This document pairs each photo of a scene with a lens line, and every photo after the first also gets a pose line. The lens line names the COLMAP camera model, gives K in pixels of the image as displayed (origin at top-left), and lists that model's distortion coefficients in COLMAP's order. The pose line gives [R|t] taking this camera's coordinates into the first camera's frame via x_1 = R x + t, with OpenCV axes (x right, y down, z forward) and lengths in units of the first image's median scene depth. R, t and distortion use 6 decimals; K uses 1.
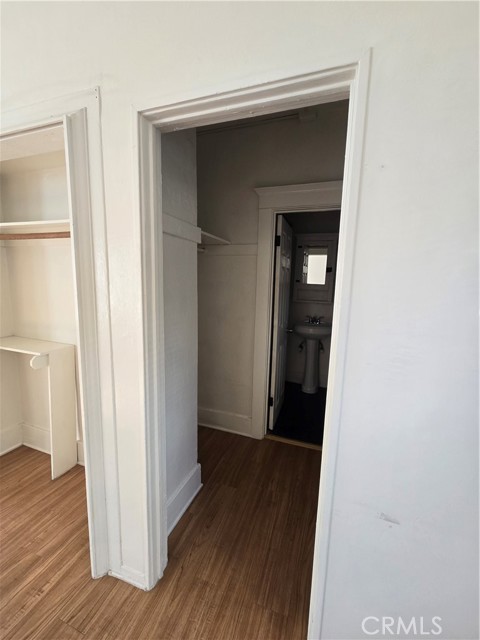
lens RADIAL K [[265.5, 0, 243.0], [0, 265.5, 319.1], [0, 0, 1]] dist [0.002656, -0.000574]
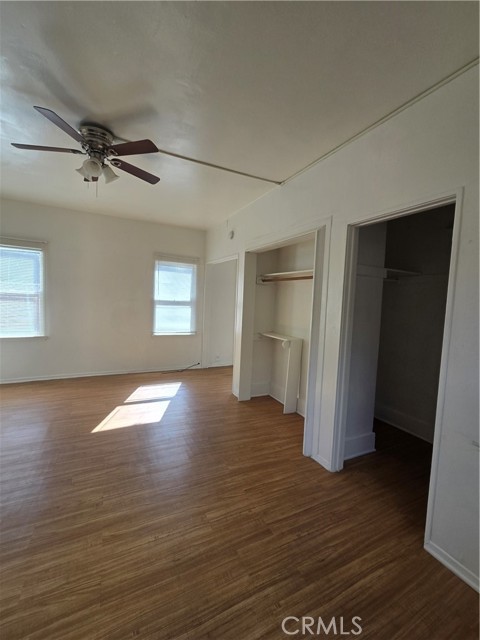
lens RADIAL K [[265.5, 0, 241.0], [0, 265.5, 316.4], [0, 0, 1]] dist [0.002656, -0.000574]
pose [[0.726968, 0.042947, -0.685327, 0.350011], [-0.122452, 0.990153, -0.067843, 0.165950], [0.675665, 0.133240, 0.725068, -0.759430]]
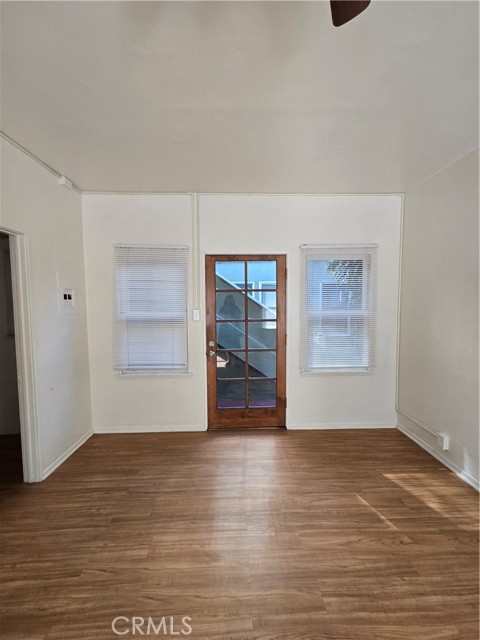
lens RADIAL K [[265.5, 0, 240.1], [0, 265.5, 317.5], [0, 0, 1]] dist [0.002656, -0.000574]
pose [[-0.367134, -0.082735, 0.926481, -1.720857], [0.128044, 0.982059, 0.138438, -0.080059], [-0.921313, 0.169456, -0.349953, 0.027260]]
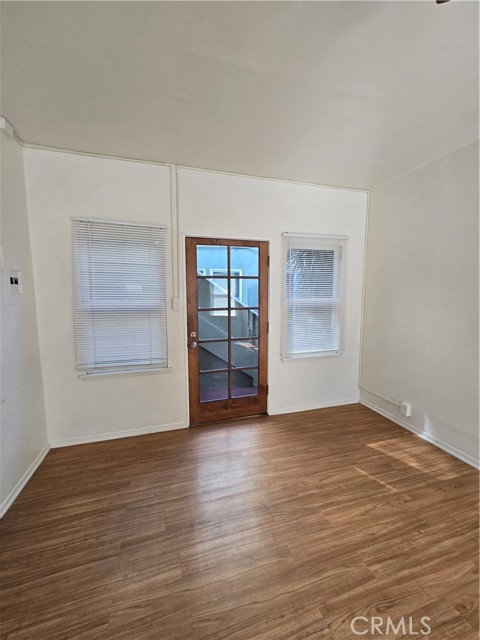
lens RADIAL K [[265.5, 0, 241.3], [0, 265.5, 318.1], [0, 0, 1]] dist [0.002656, -0.000574]
pose [[-0.602979, -0.113414, 0.789654, -1.423354], [0.095955, 0.972346, 0.212924, -0.113232], [-0.791965, 0.204160, -0.575422, 0.374053]]
